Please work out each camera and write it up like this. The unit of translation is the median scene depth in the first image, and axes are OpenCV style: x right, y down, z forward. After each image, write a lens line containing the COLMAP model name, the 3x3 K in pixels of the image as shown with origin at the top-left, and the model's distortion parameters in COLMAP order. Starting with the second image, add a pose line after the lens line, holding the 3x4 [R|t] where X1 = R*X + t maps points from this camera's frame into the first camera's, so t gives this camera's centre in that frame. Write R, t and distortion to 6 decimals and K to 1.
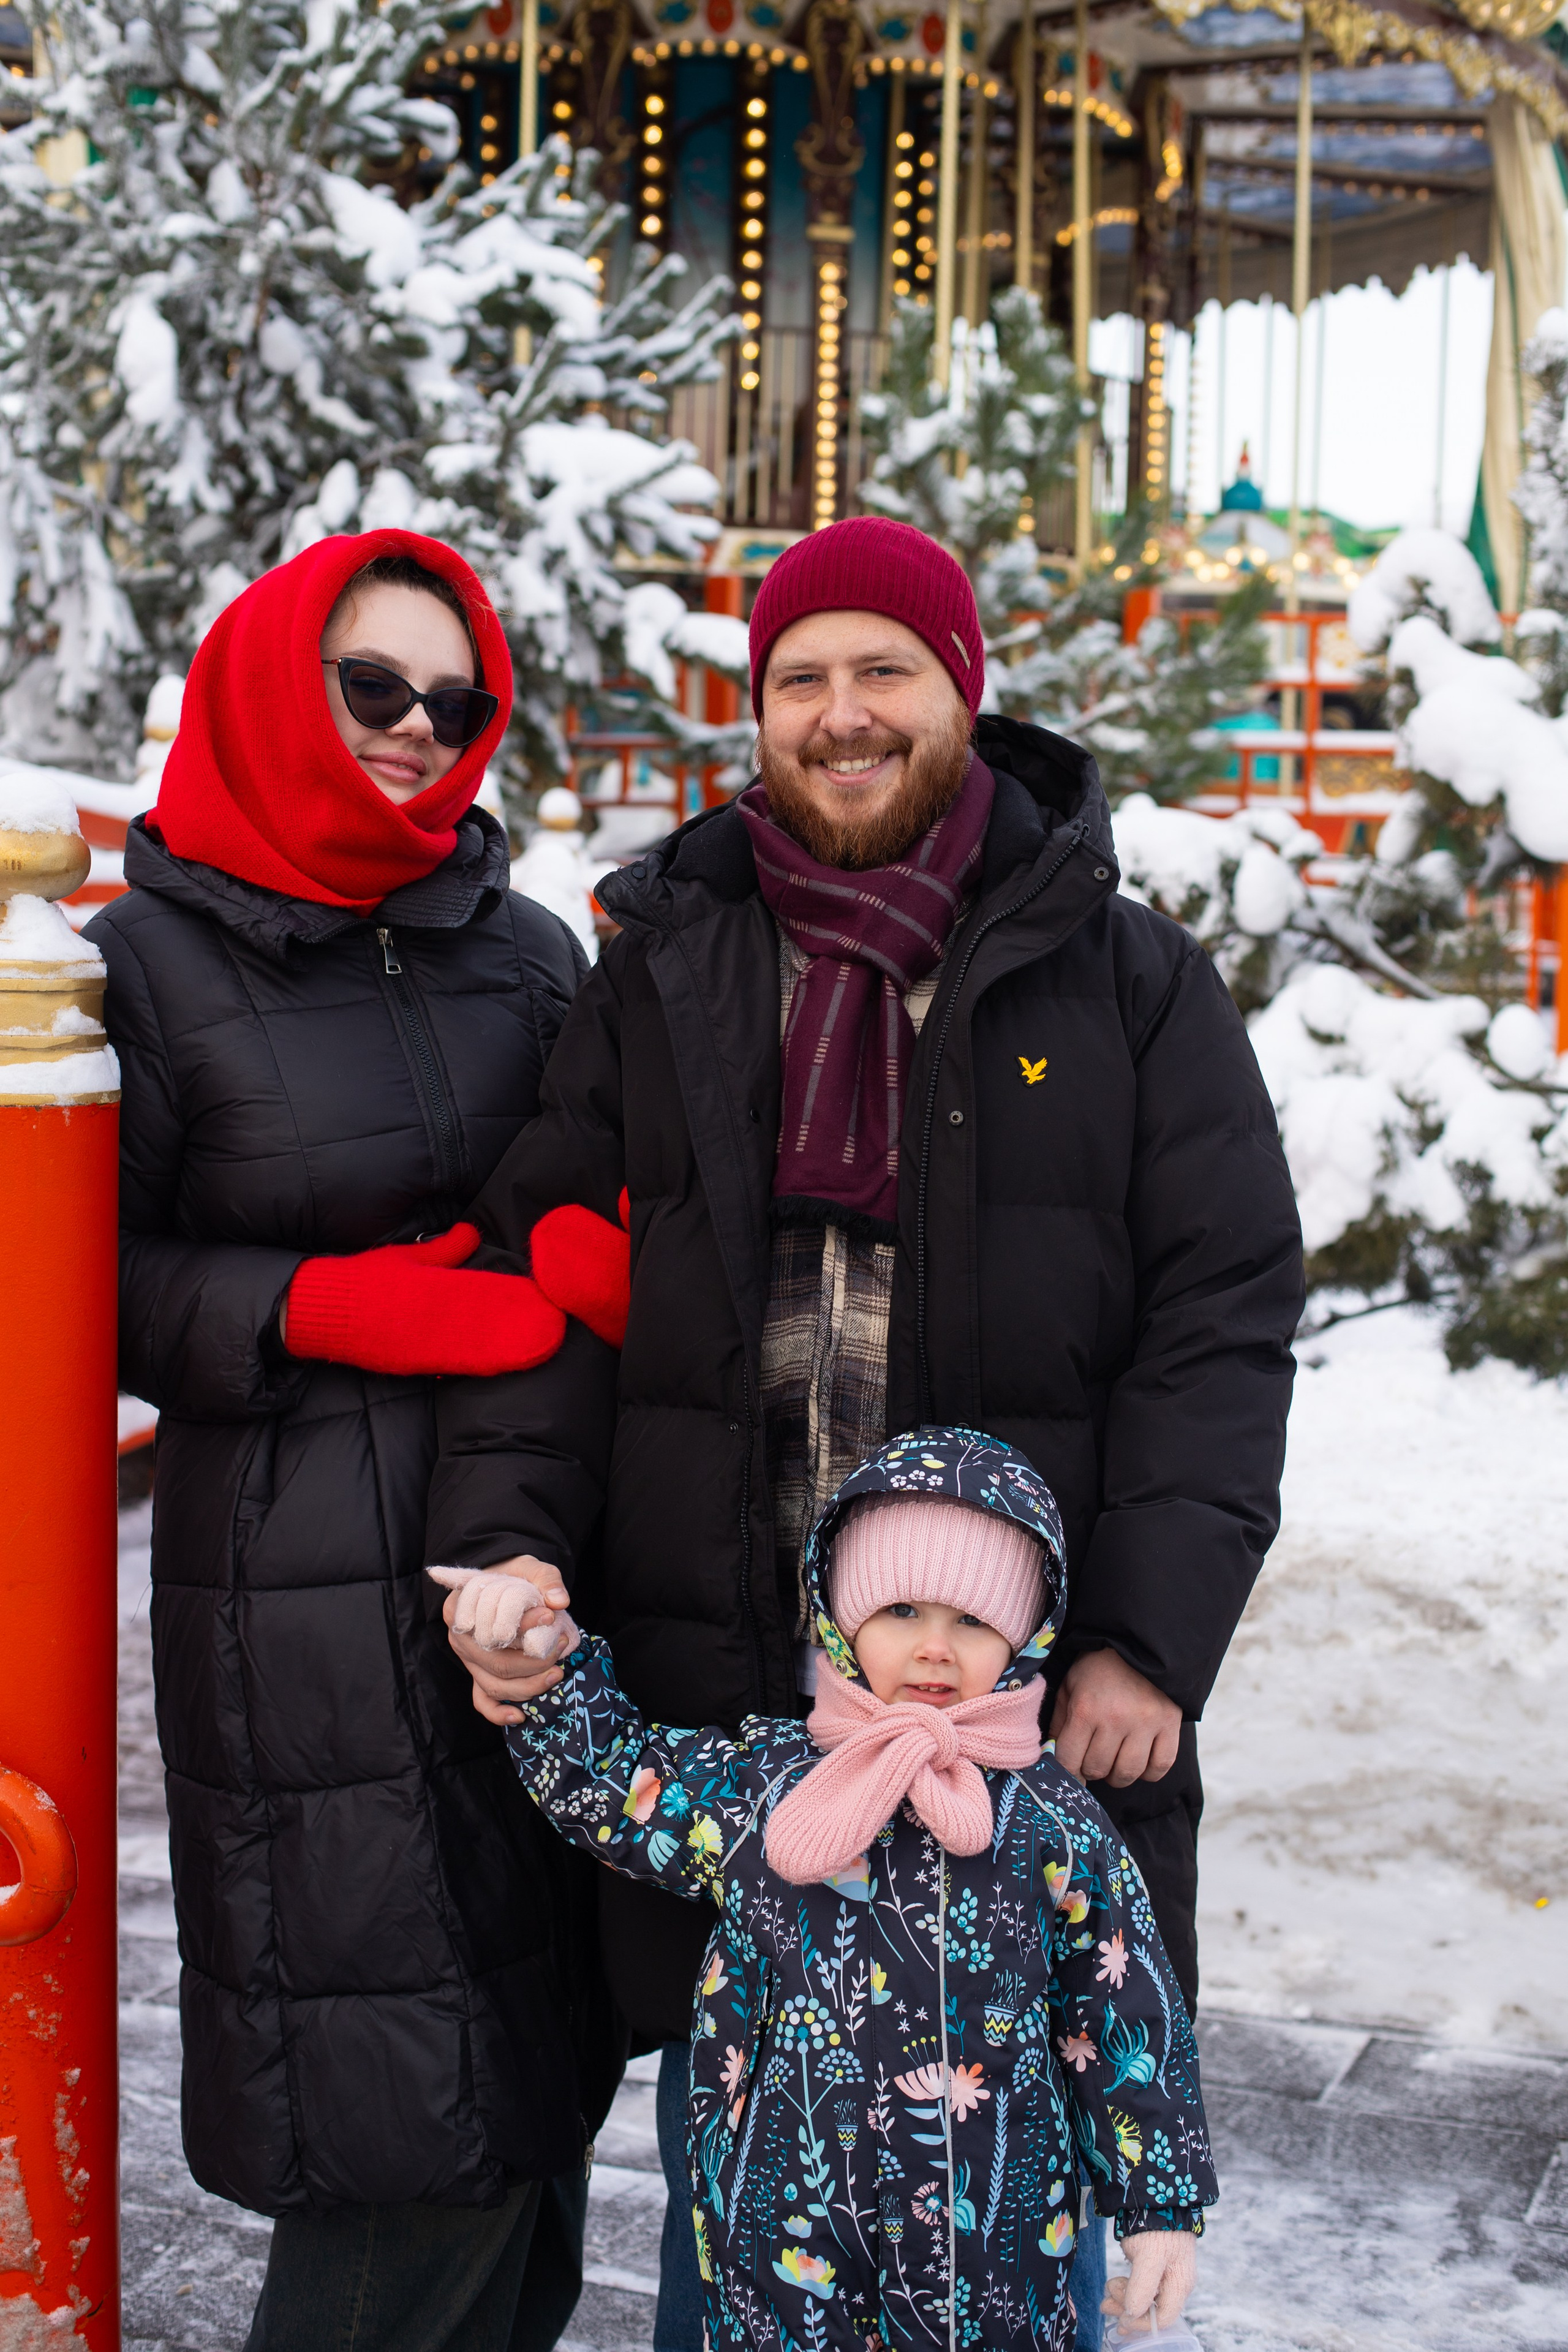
lens RADIAL K [[3351.1, 0, 784.0], [0, 3351.1, 1176.0], [0, 0, 1]] dist [-0.141101, 0.081495]
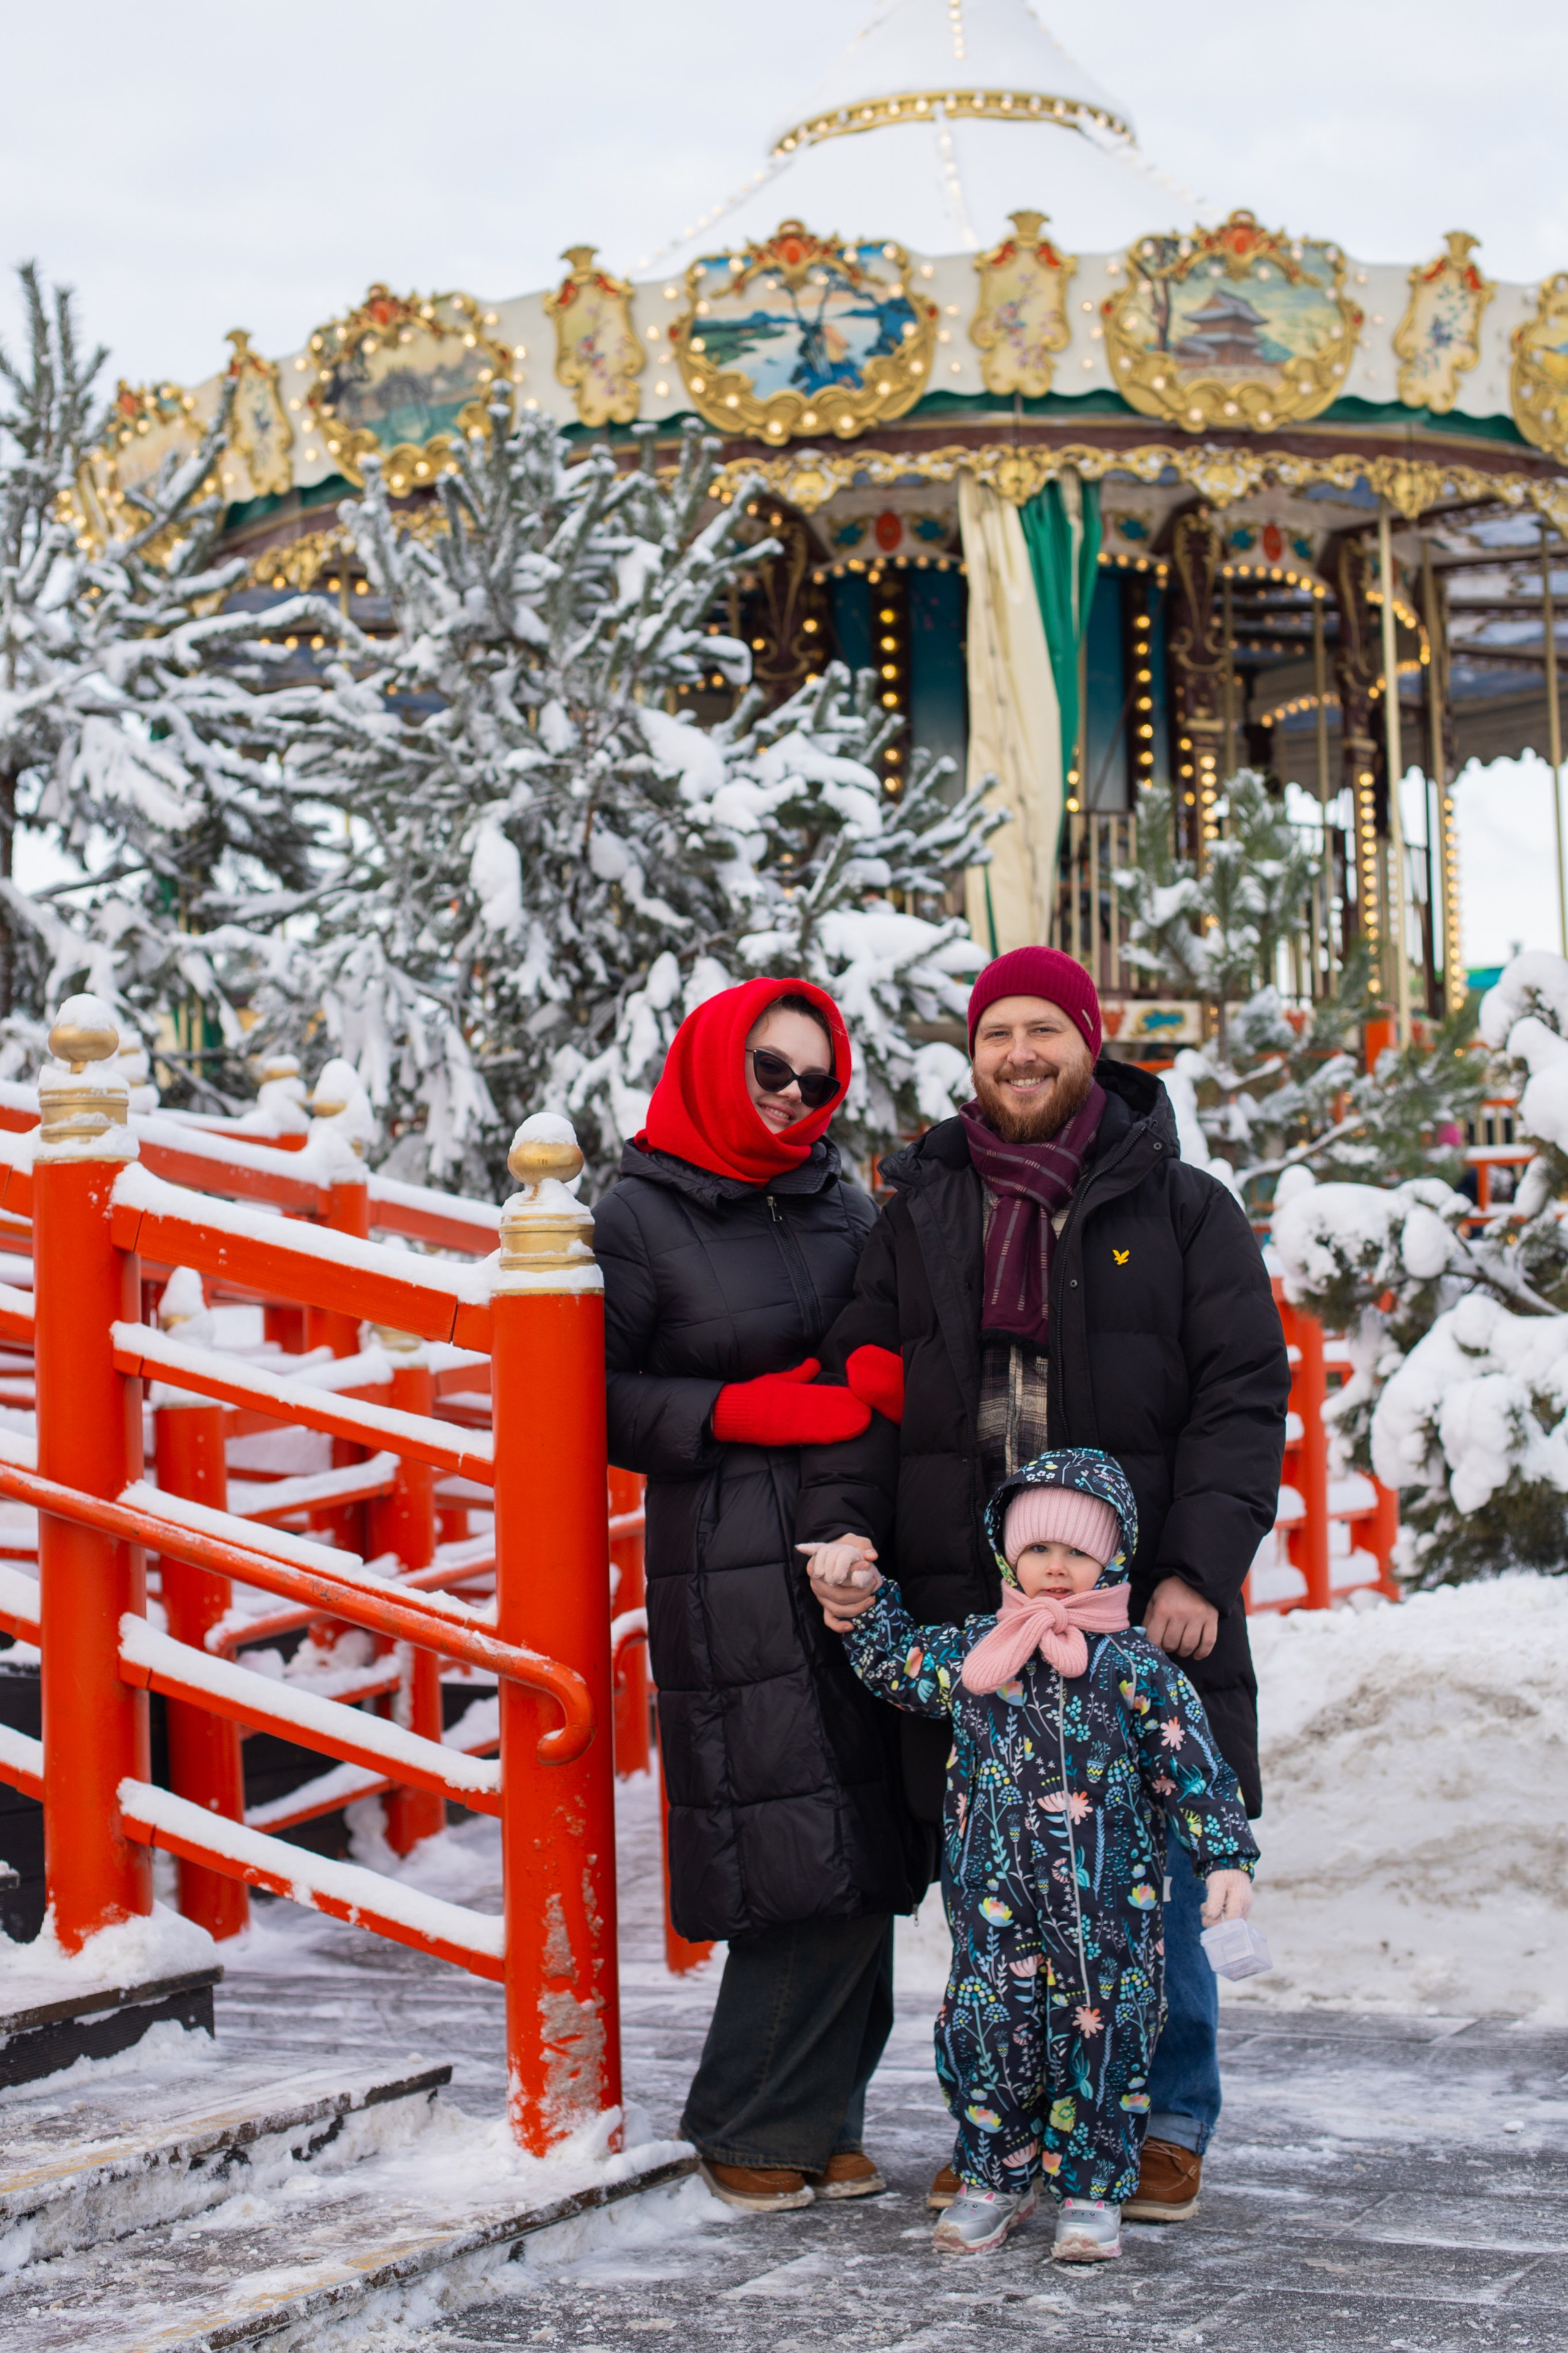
lens RADIAL K [[3352.2, 0, 784.0], [0, 3352.2, 1176.5], [0, 0, 1]] dist [-0.141101, 0.081495]
pose [[0.994368, -0.052847, -0.091871, 0.010940], [0.039283, 0.988851, -0.143635, 0.031103], [0.098437, 0.139217, 0.985357, -0.133126]]
